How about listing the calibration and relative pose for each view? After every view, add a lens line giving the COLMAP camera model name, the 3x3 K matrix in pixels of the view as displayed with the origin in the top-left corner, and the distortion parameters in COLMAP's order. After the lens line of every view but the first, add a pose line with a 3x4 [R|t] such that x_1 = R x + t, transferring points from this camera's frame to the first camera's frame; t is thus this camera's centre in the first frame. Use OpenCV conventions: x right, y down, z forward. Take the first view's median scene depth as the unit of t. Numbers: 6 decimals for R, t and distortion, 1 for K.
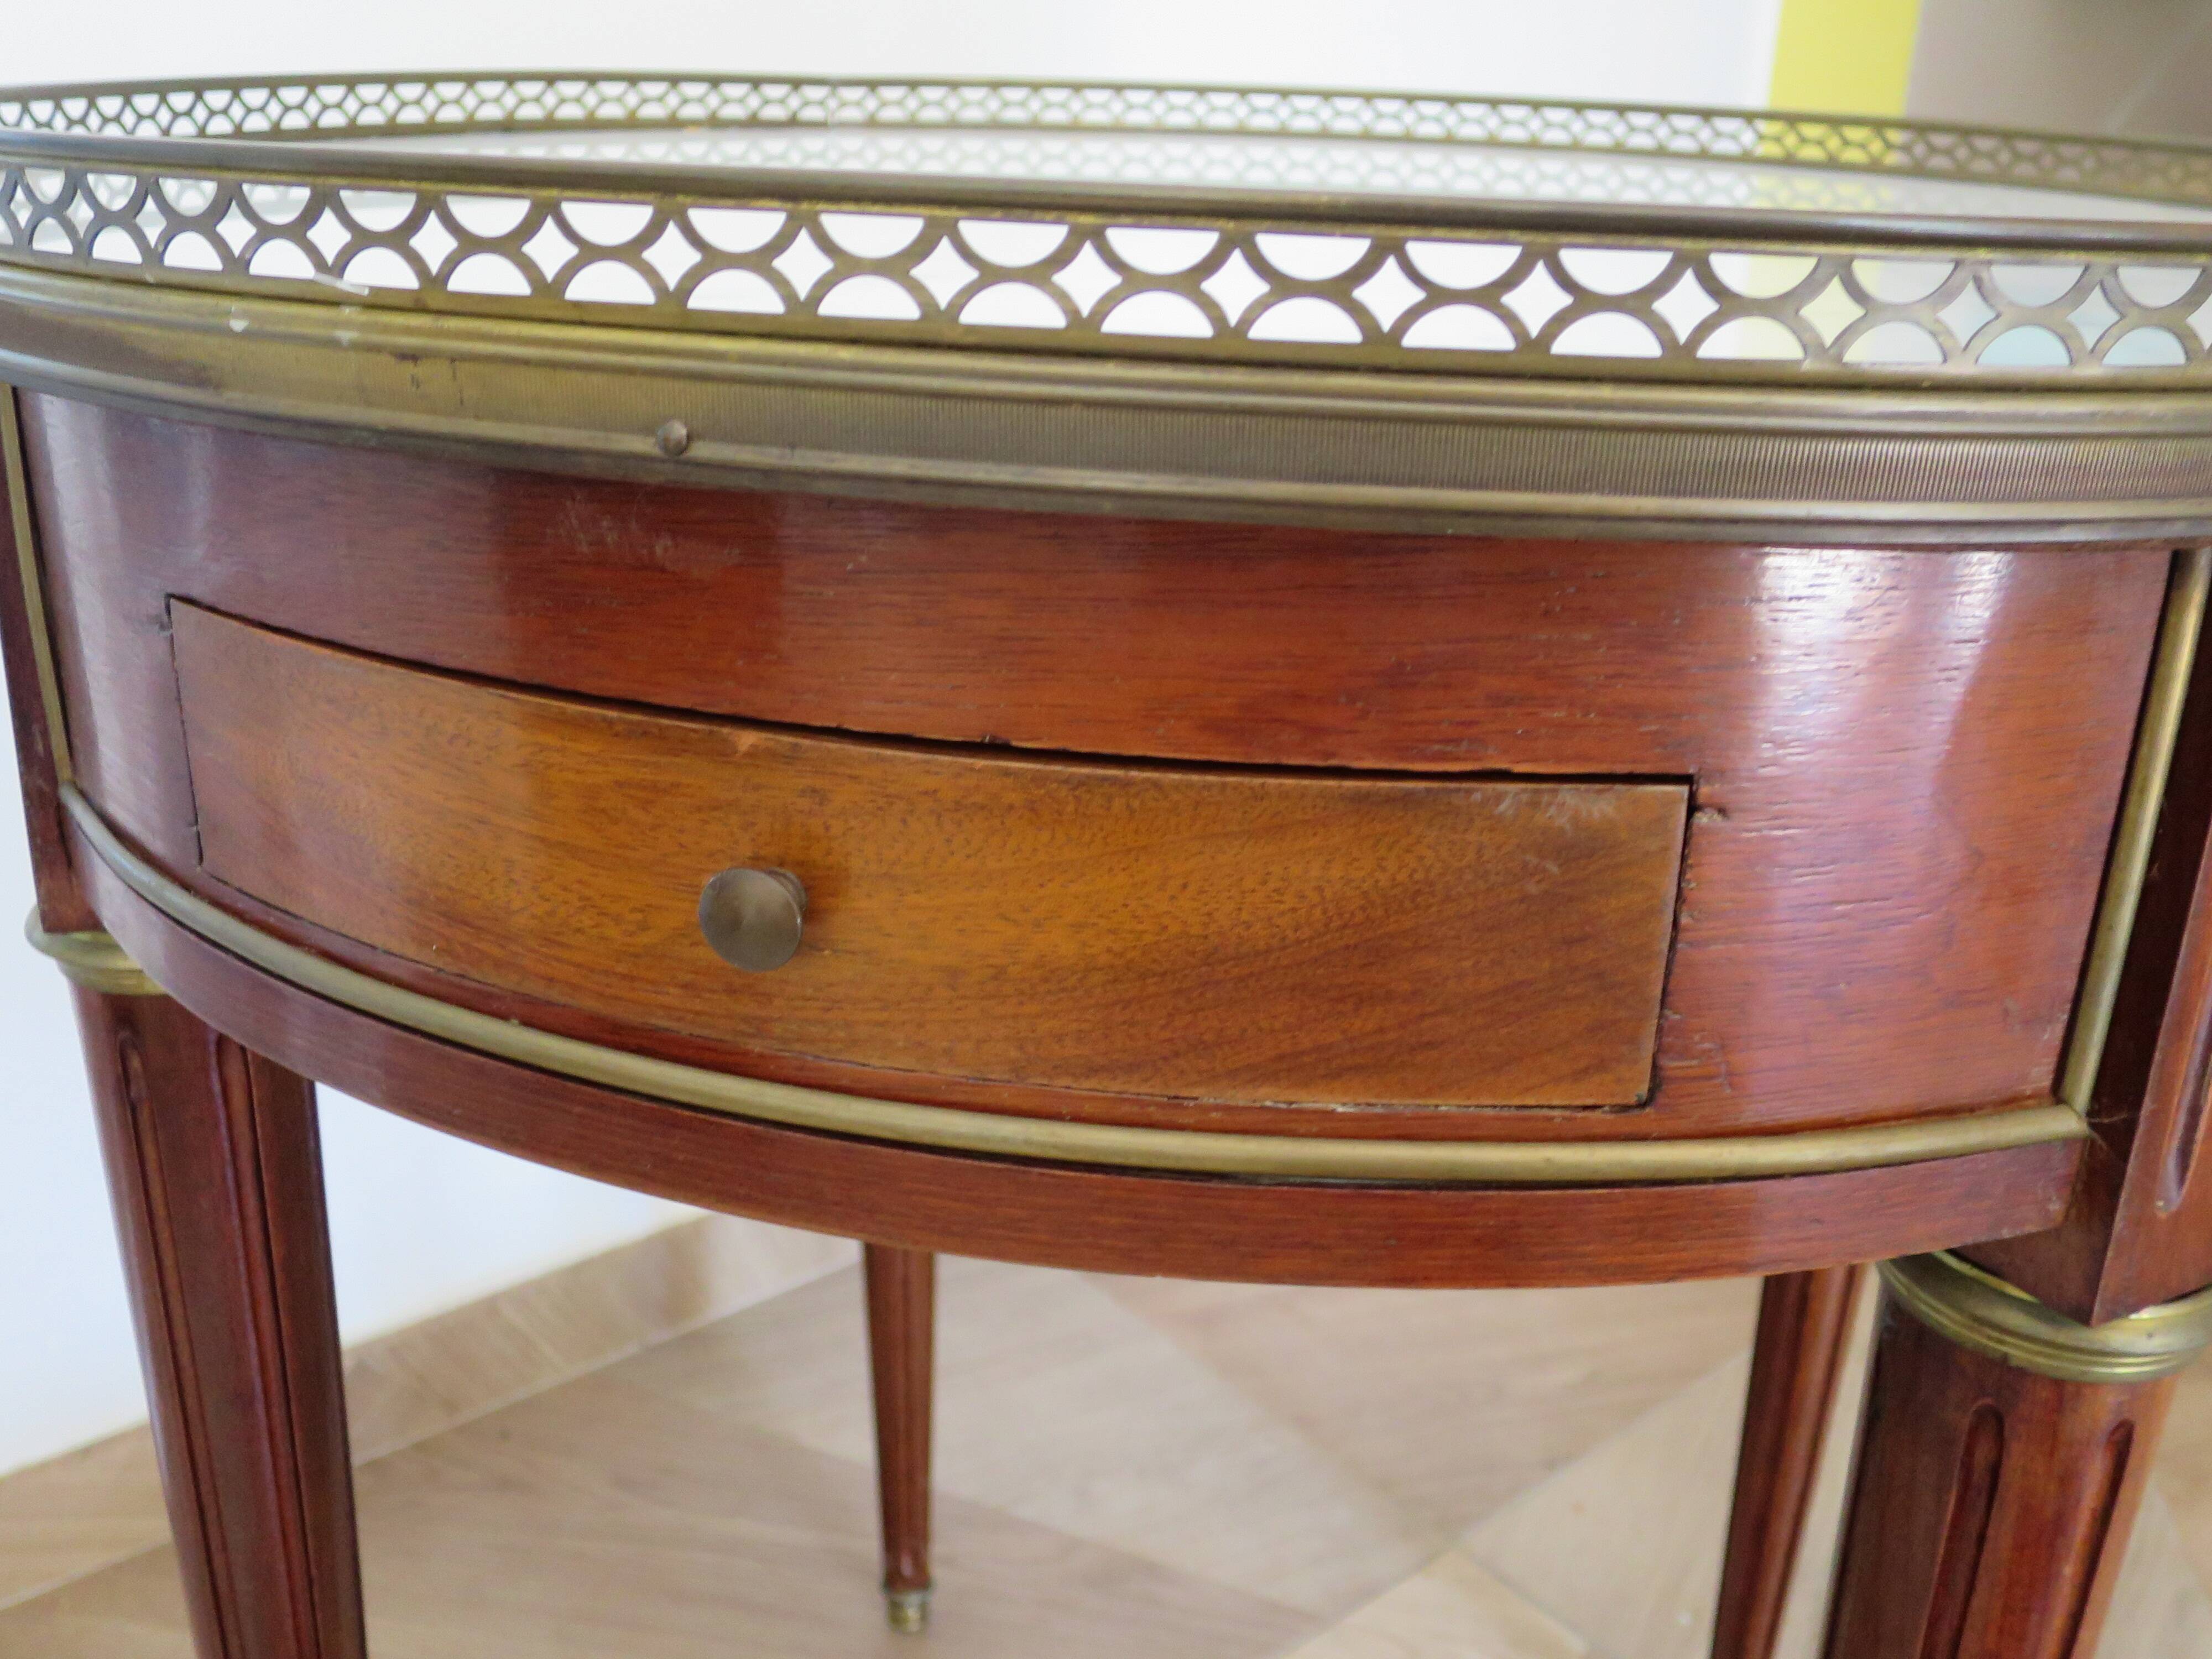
lens RADIAL K [[2050.9, 0, 1104.3], [0, 2050.9, 832.1], [0, 0, 1]] dist [-0.049781, 0.001541]
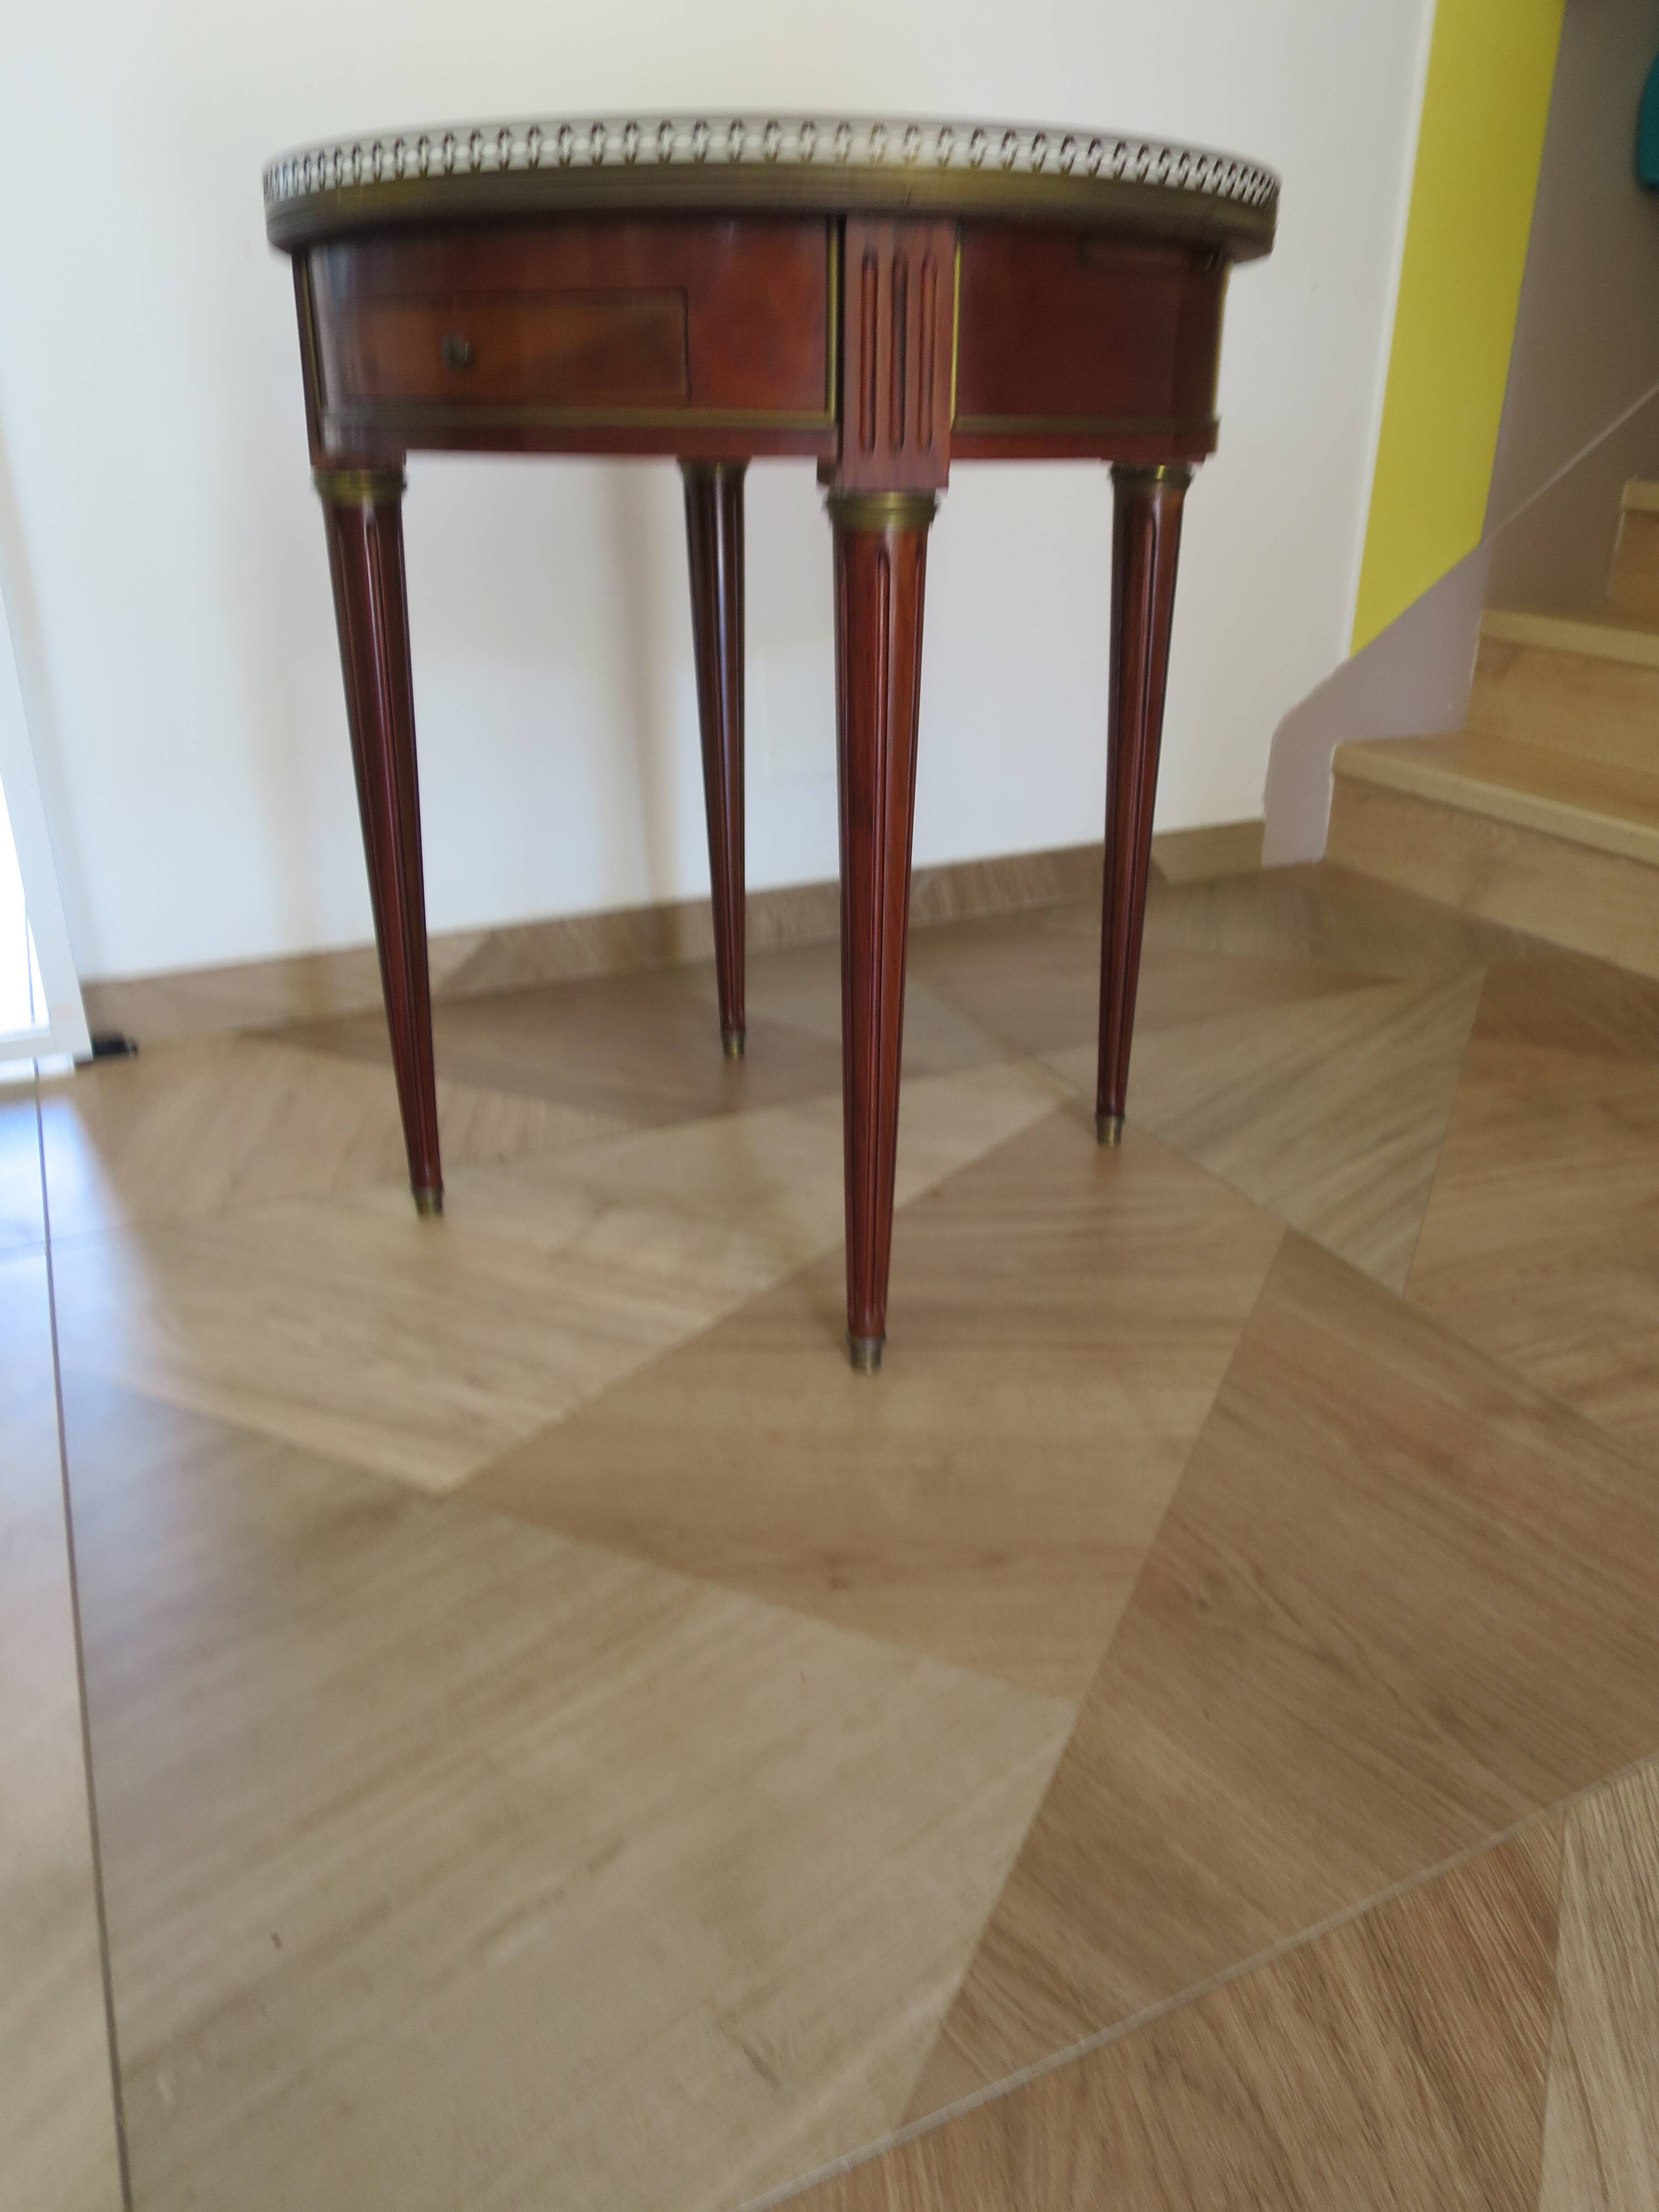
lens RADIAL K [[1592.5, 0, 829.5], [0, 1592.5, 1106.0], [0, 0, 1]] dist [-0.052433, 0.001220]
pose [[0.969318, 0.072320, -0.234932, 1.250401], [-0.060970, 0.996610, 0.055231, 1.203882], [0.238130, -0.039213, 0.970441, -1.671643]]
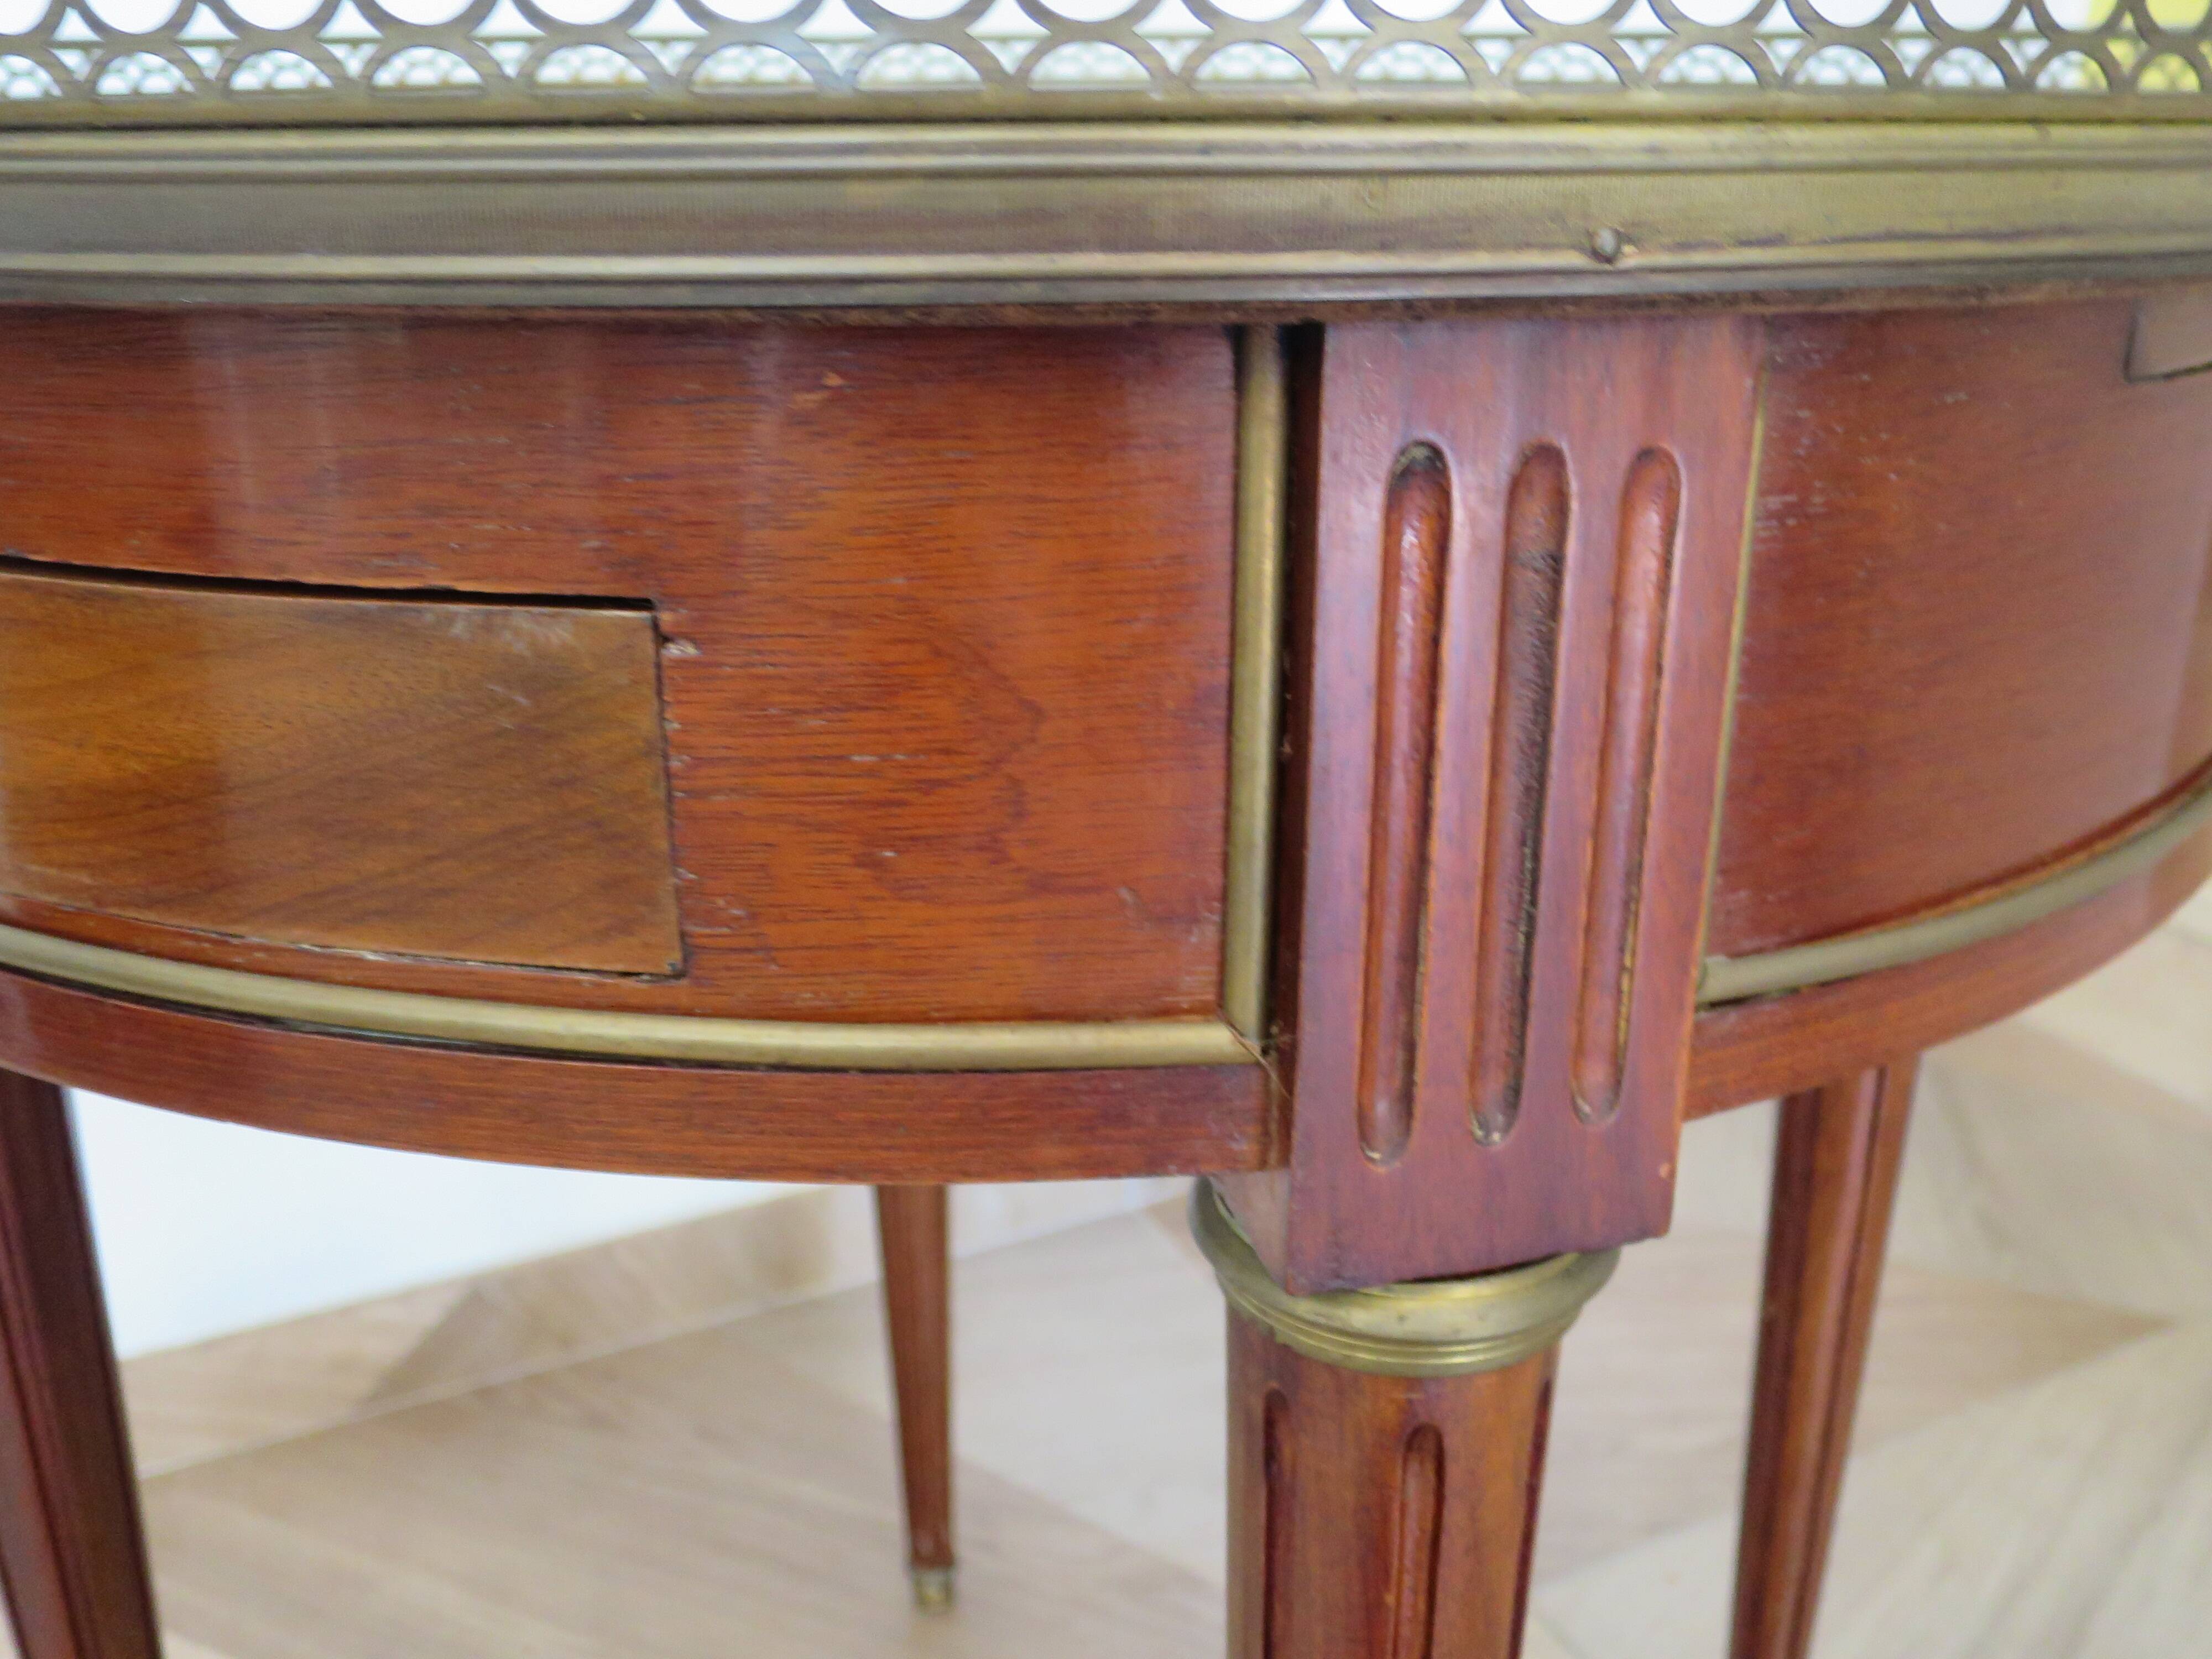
lens RADIAL K [[2050.9, 0, 1104.3], [0, 2050.9, 832.1], [0, 0, 1]] dist [-0.049781, 0.001541]
pose [[0.973381, 0.047163, -0.224288, 0.654928], [-0.050830, 0.998651, -0.010604, 0.070438], [0.223485, 0.021723, 0.974465, 0.155764]]
